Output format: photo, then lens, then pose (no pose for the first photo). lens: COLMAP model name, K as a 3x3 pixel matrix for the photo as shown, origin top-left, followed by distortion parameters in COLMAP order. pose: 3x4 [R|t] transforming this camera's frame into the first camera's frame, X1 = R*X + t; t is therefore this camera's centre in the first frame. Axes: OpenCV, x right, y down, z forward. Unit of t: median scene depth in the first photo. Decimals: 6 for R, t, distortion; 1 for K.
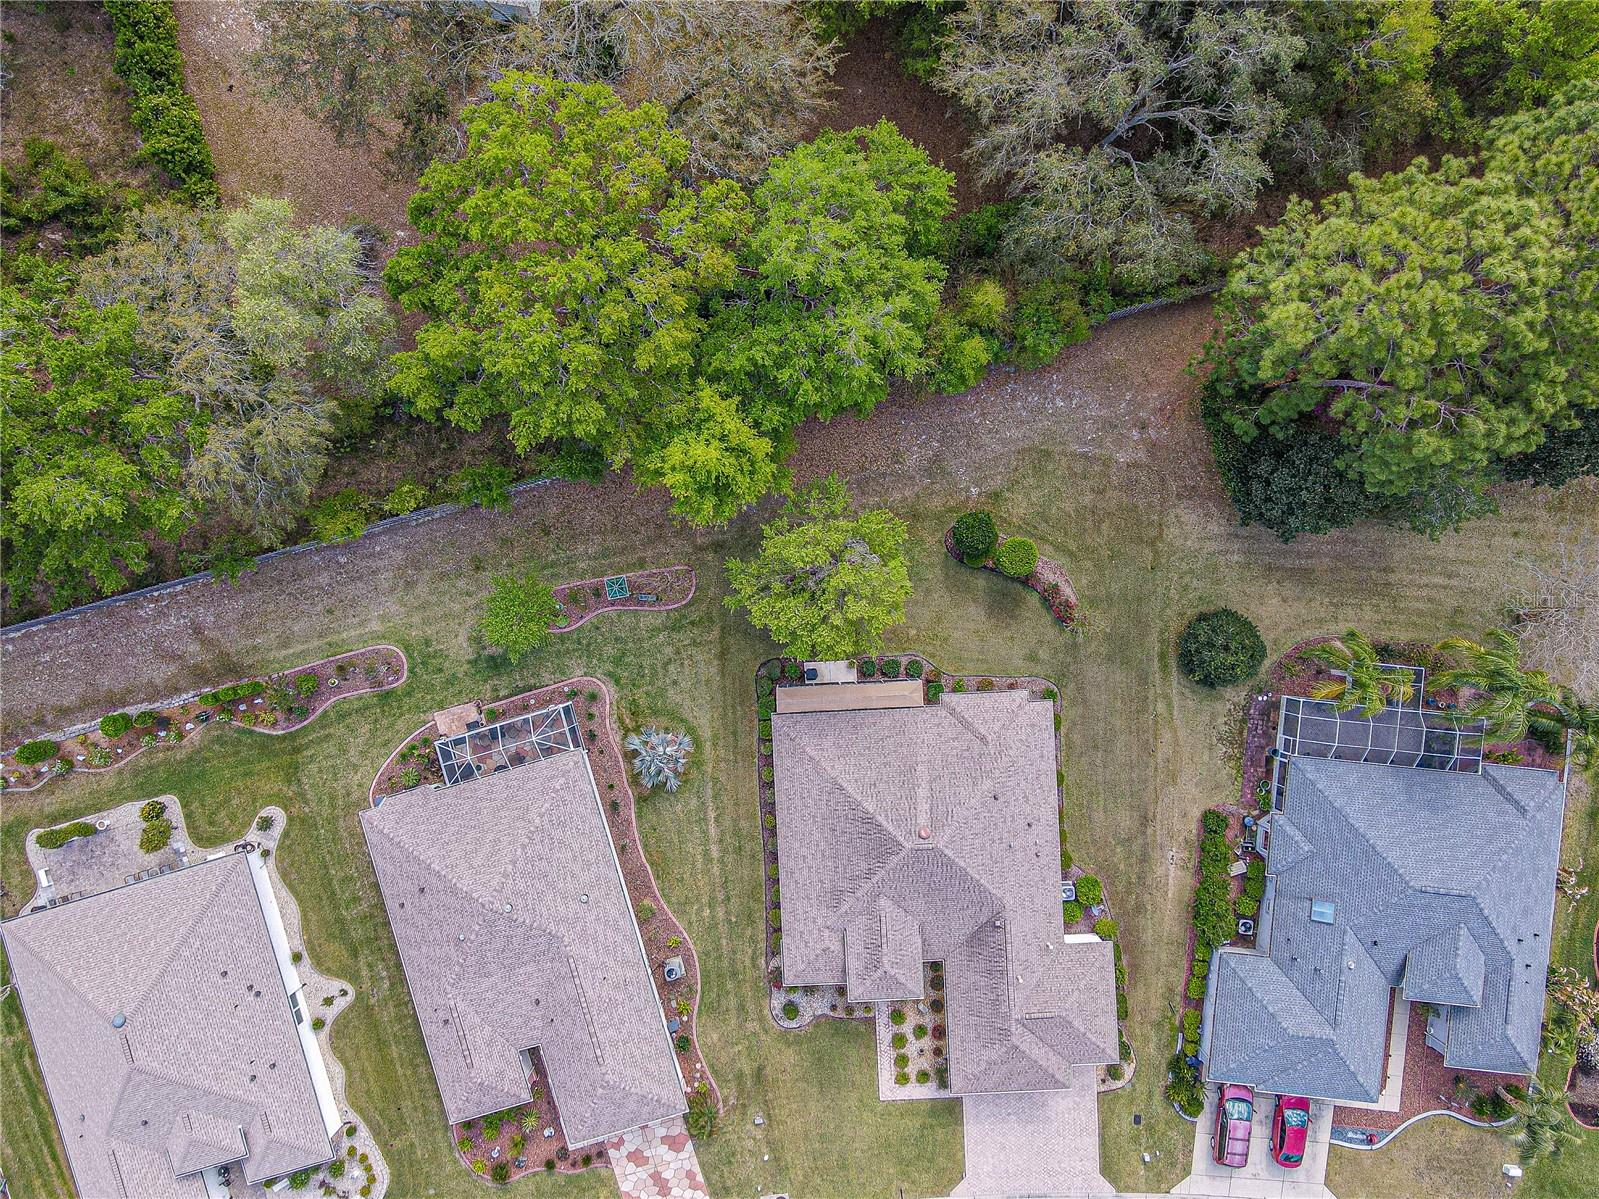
lens RADIAL K [[1217.4, 0, 799.5], [0, 1217.4, 599.5], [0, 0, 1]] dist [-0.004045, 0.063586]
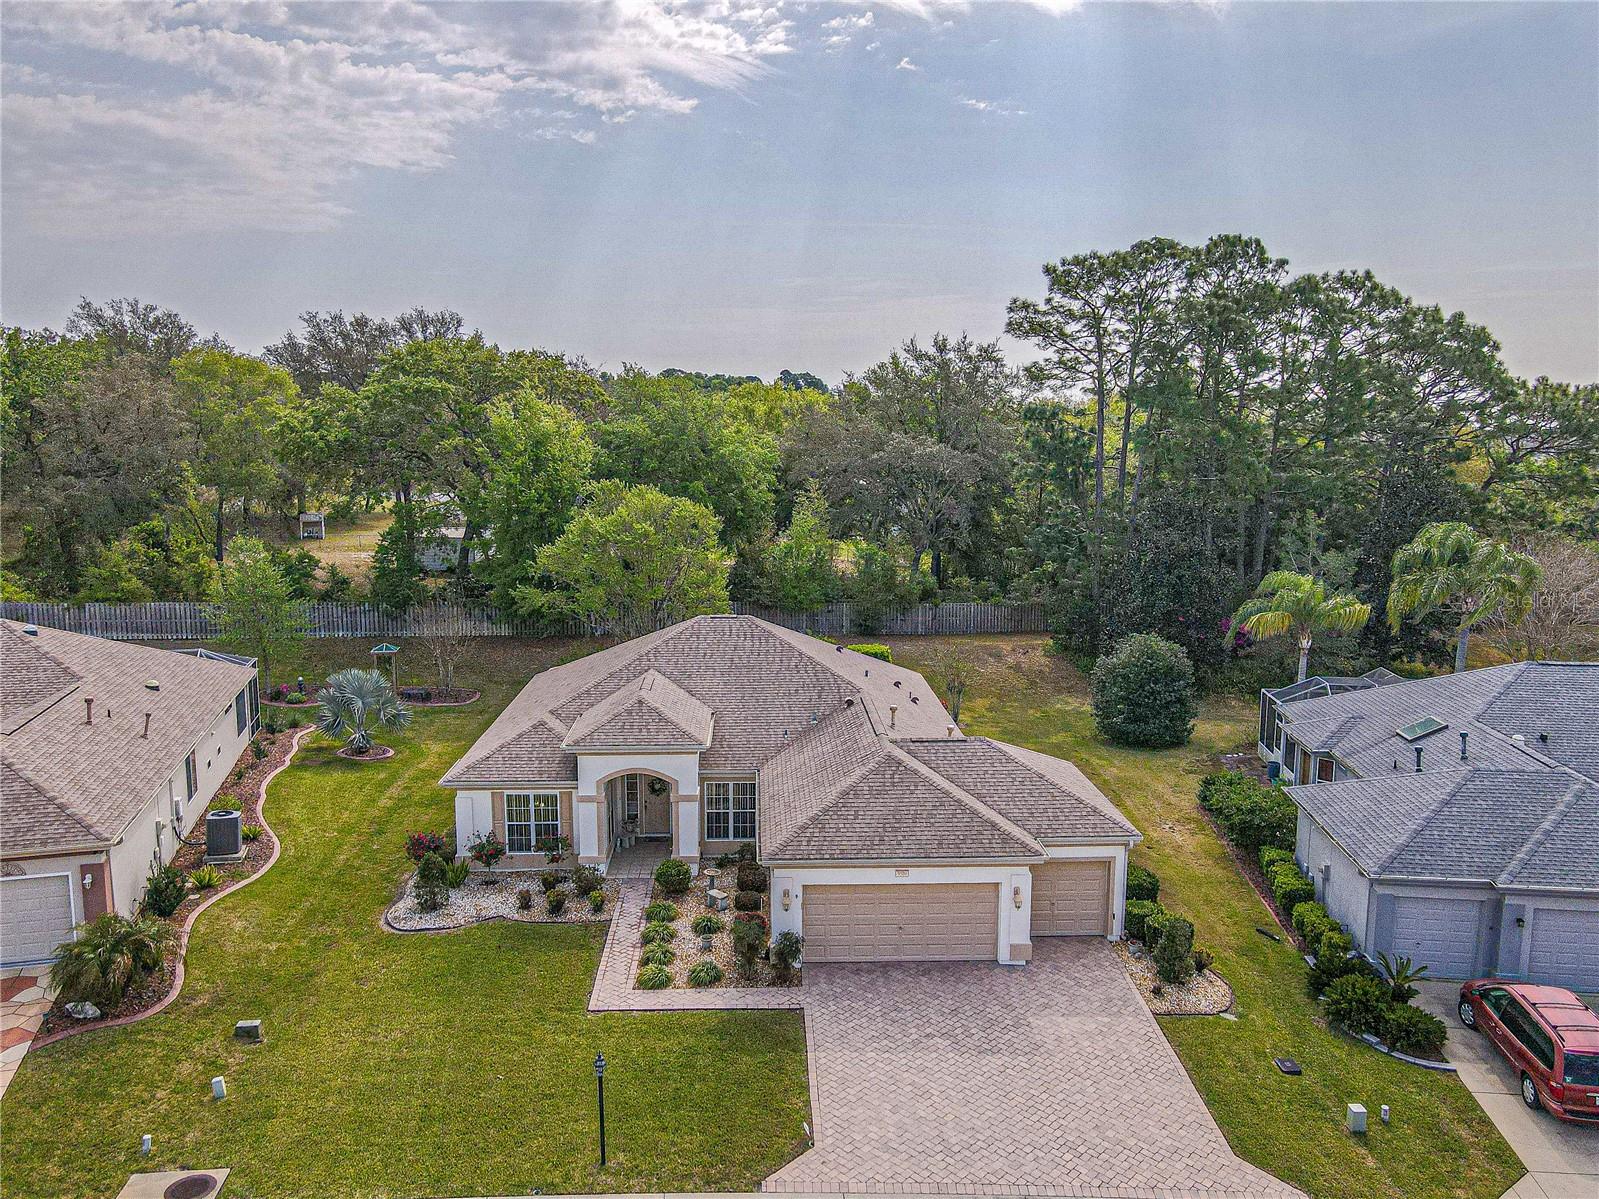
lens RADIAL K [[1217.4, 0, 799.5], [0, 1217.4, 599.5], [0, 0, 1]] dist [-0.004045, 0.063586]
pose [[0.999920, 0.008216, -0.009657, 0.135985], [-0.010604, 0.124318, -0.992186, 0.780304], [-0.006951, 0.992208, 0.124395, 0.828954]]
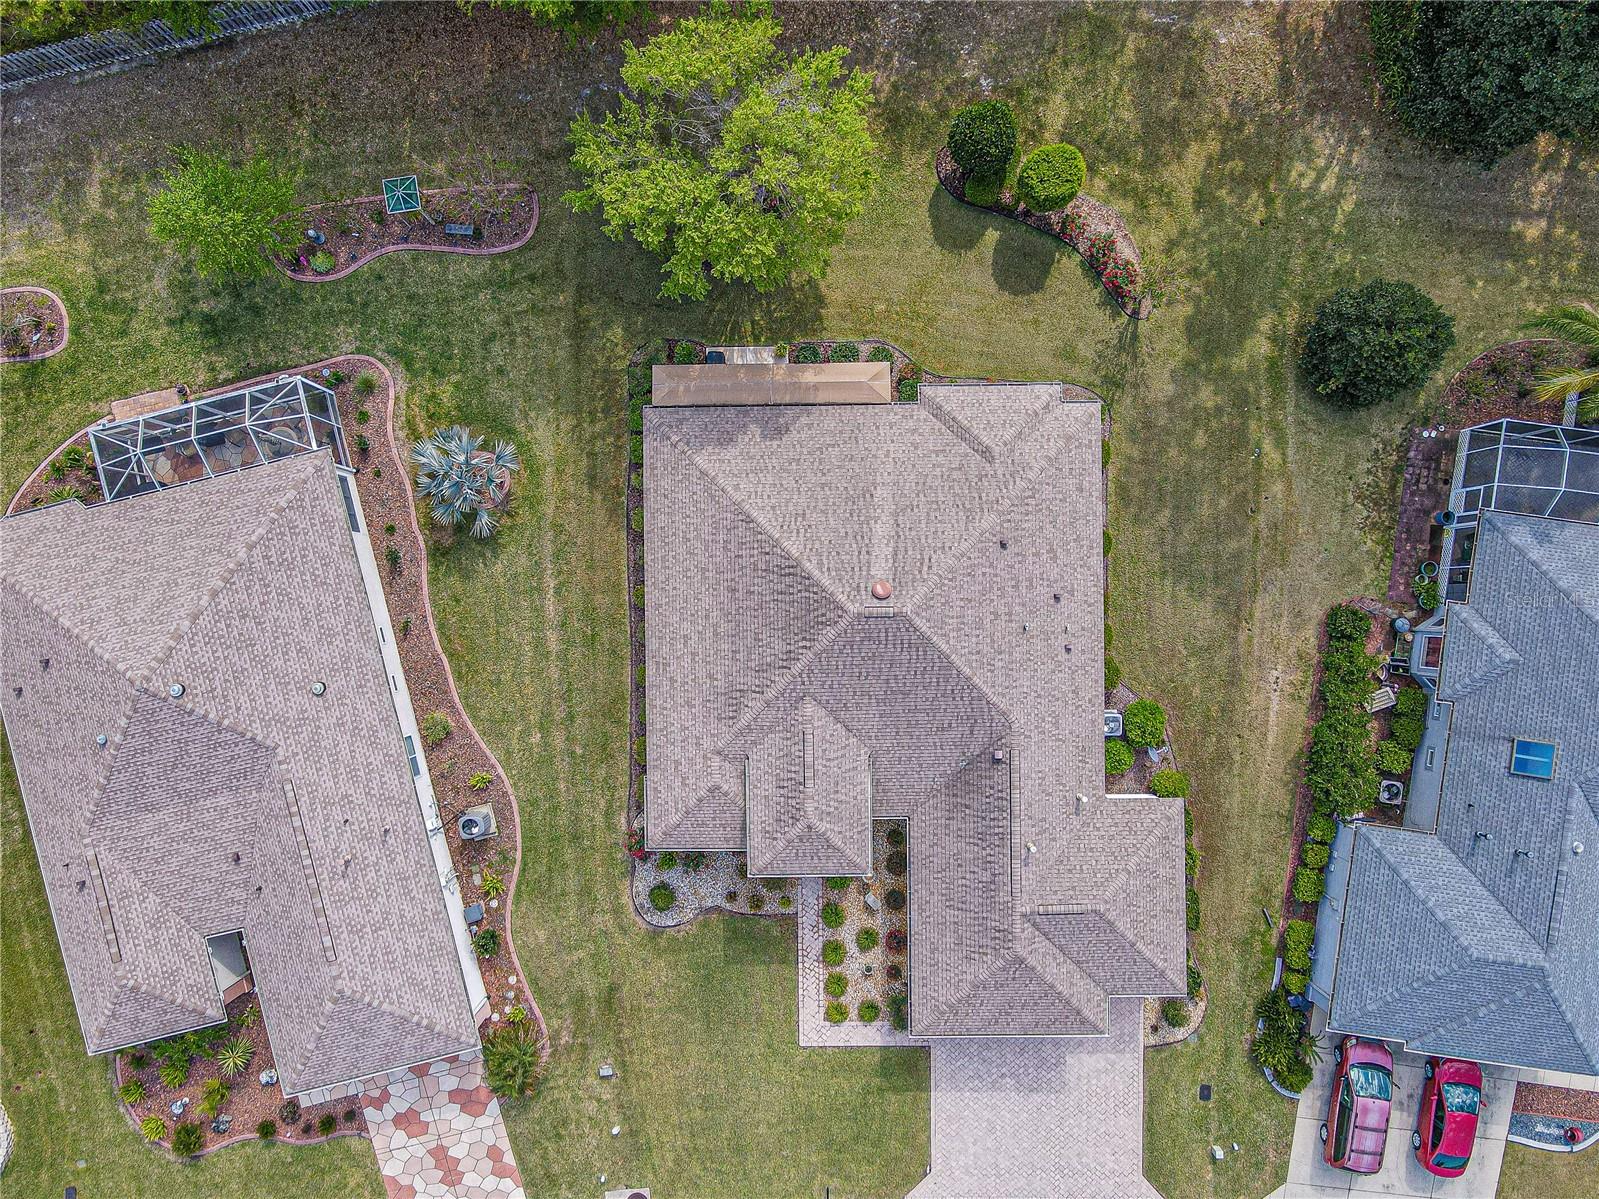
lens RADIAL K [[1200.3, 0, 799.5], [0, 1200.3, 599.5], [0, 0, 1]] dist [0.011777, 0.014466]
pose [[0.999244, 0.038866, 0.001155, 0.056583], [-0.038859, 0.999228, -0.005804, 0.184385], [-0.001380, 0.005754, 0.999982, 0.377998]]
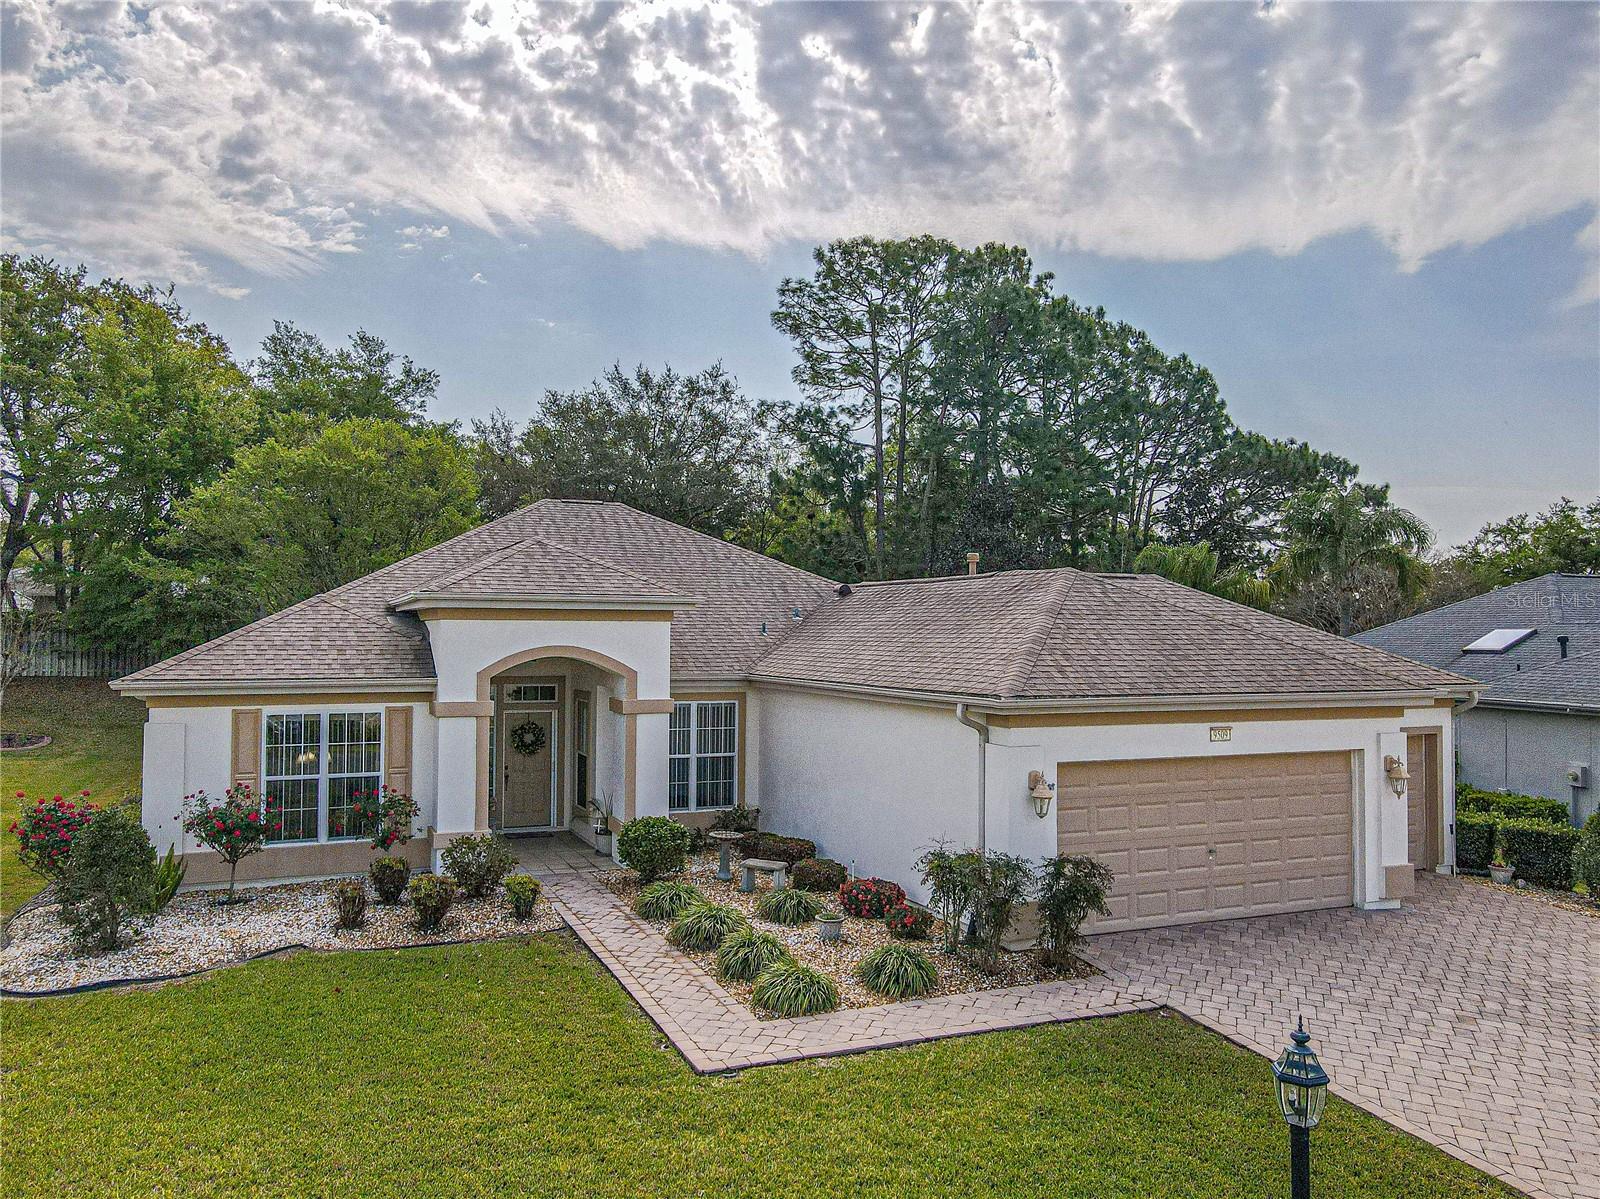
lens RADIAL K [[1169.9, 0, 800.0], [0, 1169.9, 599.5], [0, 0, 1]] dist [-0.001041, 0.033573]
pose [[0.935541, 0.023813, 0.352414, 0.027790], [0.353189, -0.050531, -0.934186, 0.548639], [-0.004438, 0.998439, -0.055684, 0.959852]]
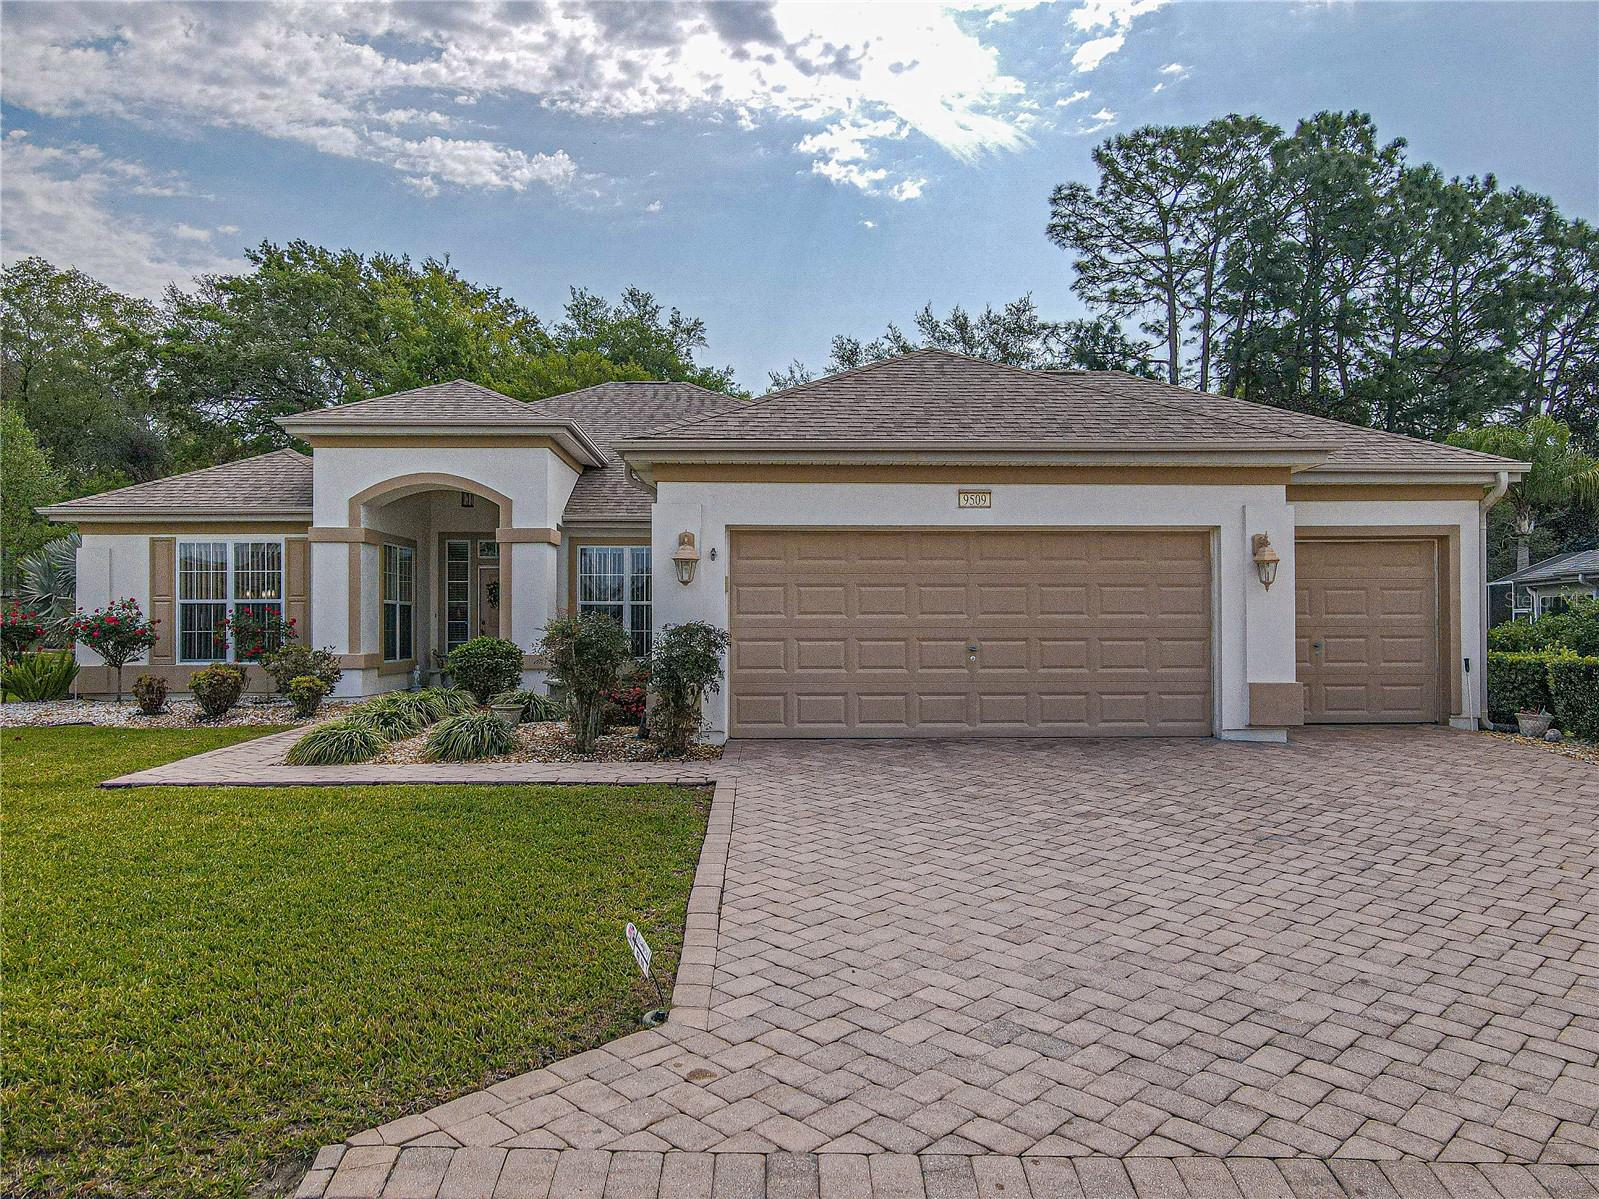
lens RADIAL K [[1175.3, 0, 812.2], [0, 1175.3, 602.9], [0, 0, 1]] dist [-0.000488, 0.045611]
pose [[0.999947, 0.004228, -0.009353, 0.146730], [-0.009165, -0.042404, -0.999059, 0.544206], [-0.004621, 0.999092, -0.042363, 0.992426]]
